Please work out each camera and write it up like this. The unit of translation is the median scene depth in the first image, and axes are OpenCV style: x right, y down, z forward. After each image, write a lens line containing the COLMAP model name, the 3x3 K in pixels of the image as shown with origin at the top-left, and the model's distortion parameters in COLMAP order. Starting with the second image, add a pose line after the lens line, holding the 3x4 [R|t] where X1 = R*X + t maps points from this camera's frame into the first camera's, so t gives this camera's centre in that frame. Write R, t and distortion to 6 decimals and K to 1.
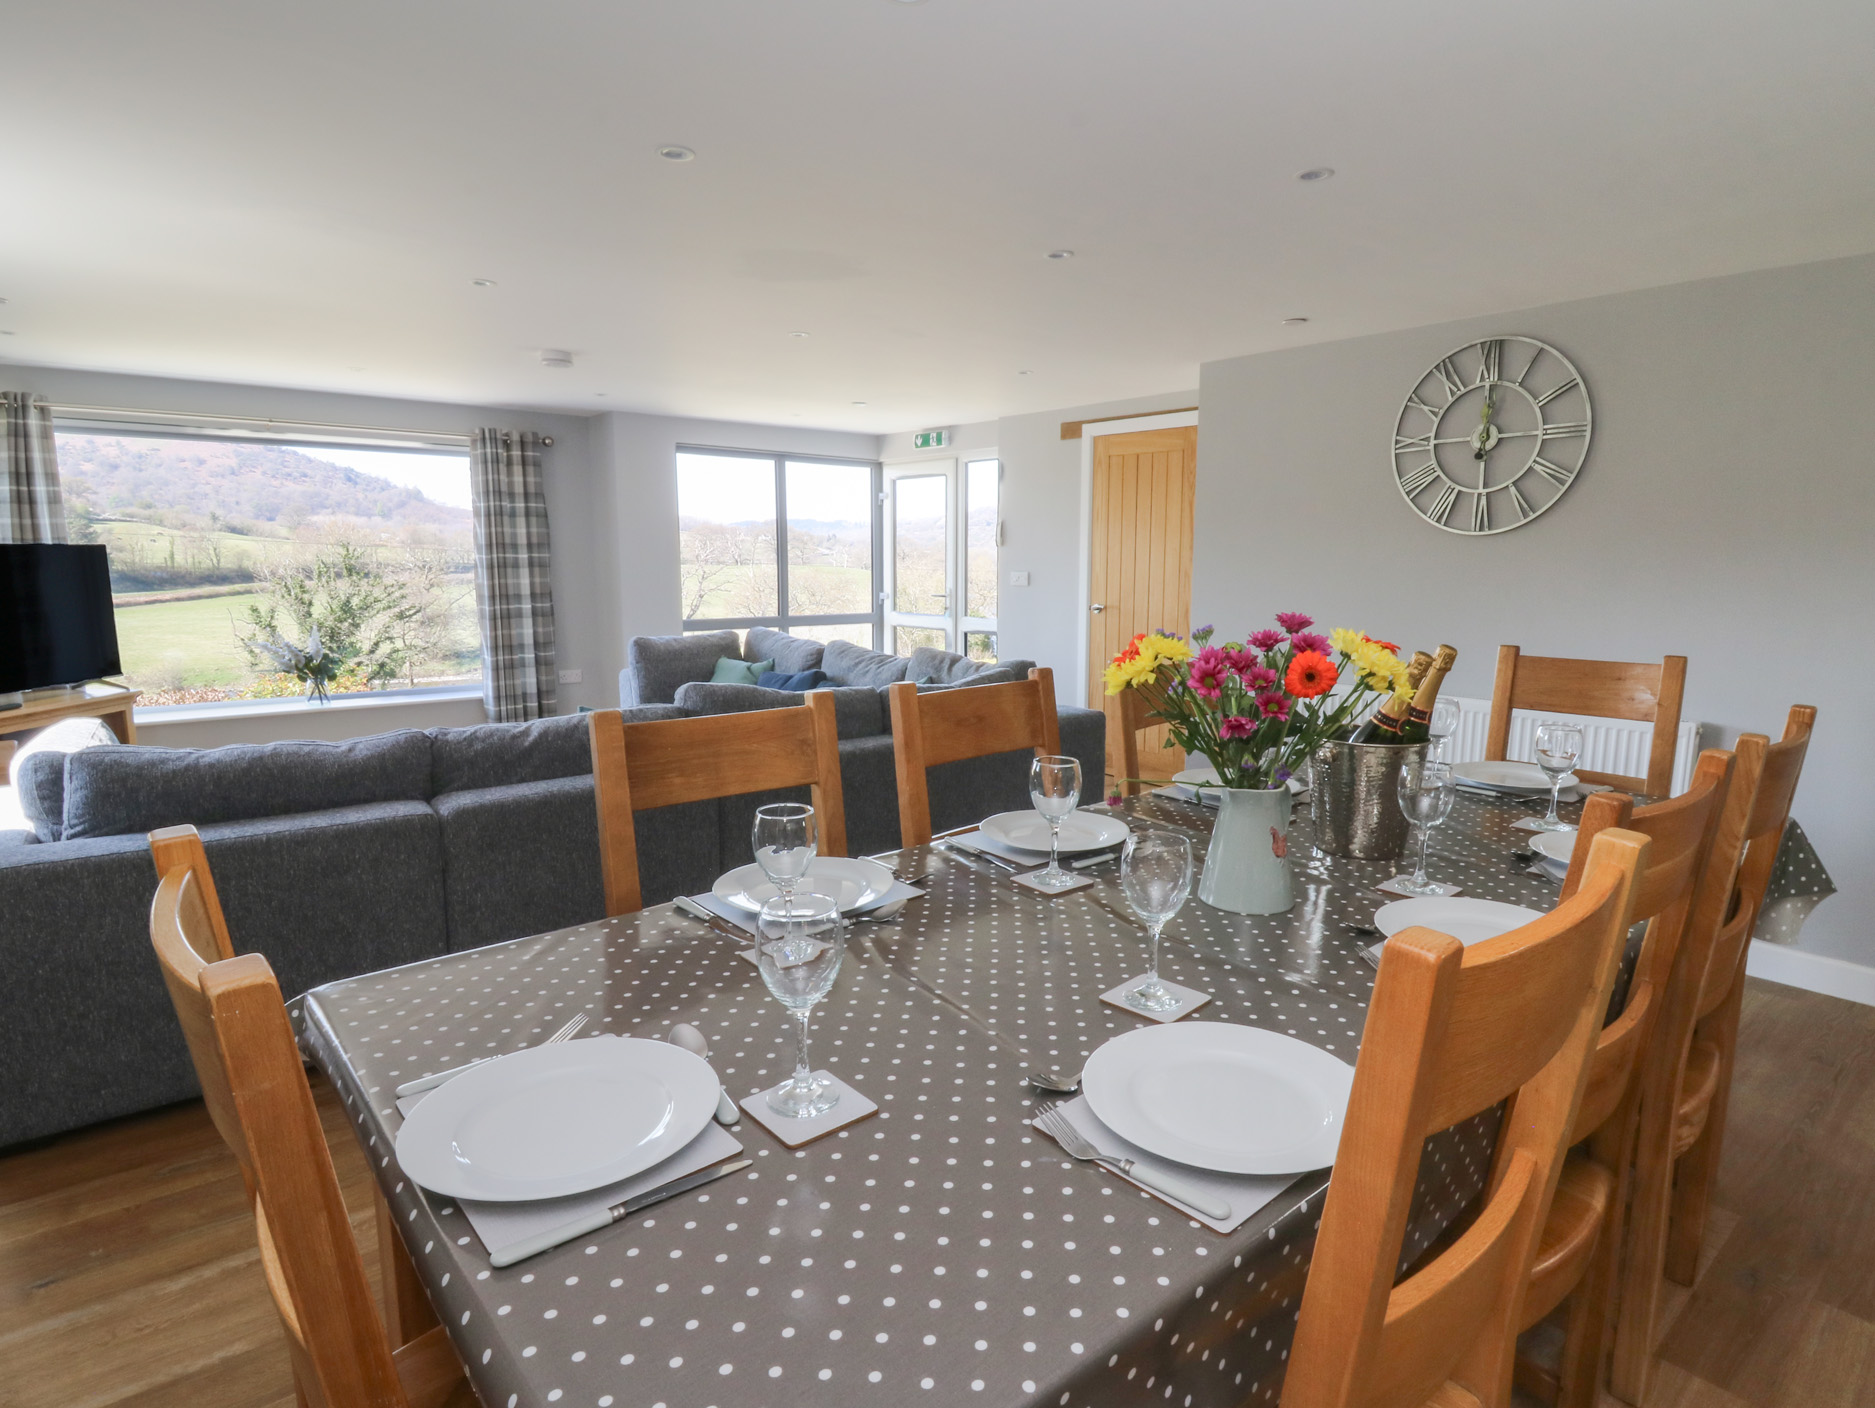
lens RADIAL K [[1009.8, 0, 960.2], [0, 1009.8, 709.8], [0, 0, 1]] dist [0.000267, -0.013664]
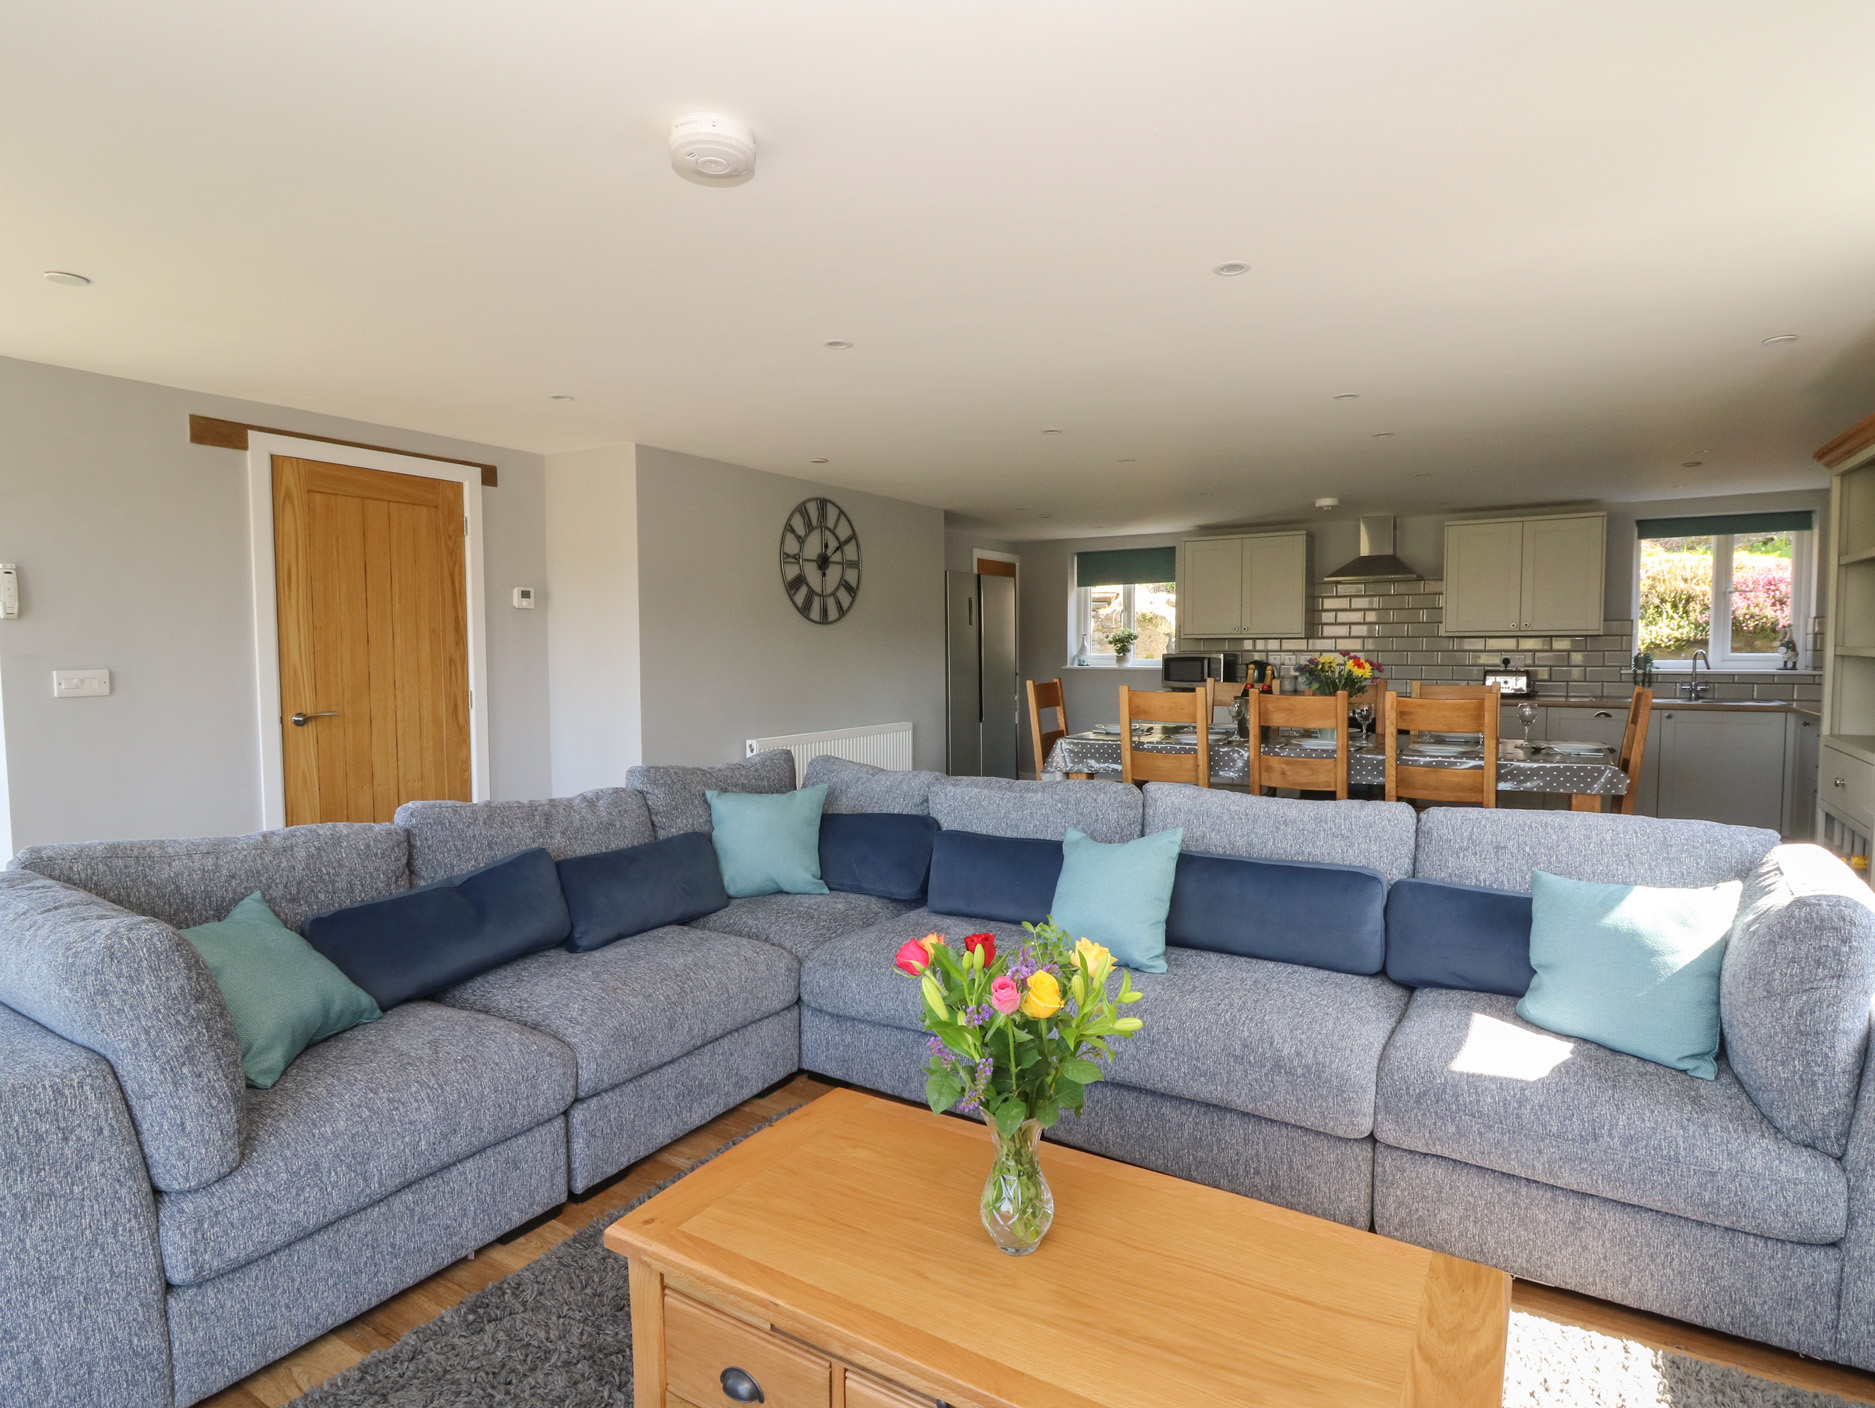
lens RADIAL K [[1009.8, 0, 960.2], [0, 1009.8, 709.8], [0, 0, 1]] dist [0.000267, -0.013664]
pose [[-0.308779, -0.062544, 0.949075, -0.615378], [0.150334, 0.982083, 0.113630, -0.116256], [-0.939178, 0.177765, -0.293844, 0.795892]]
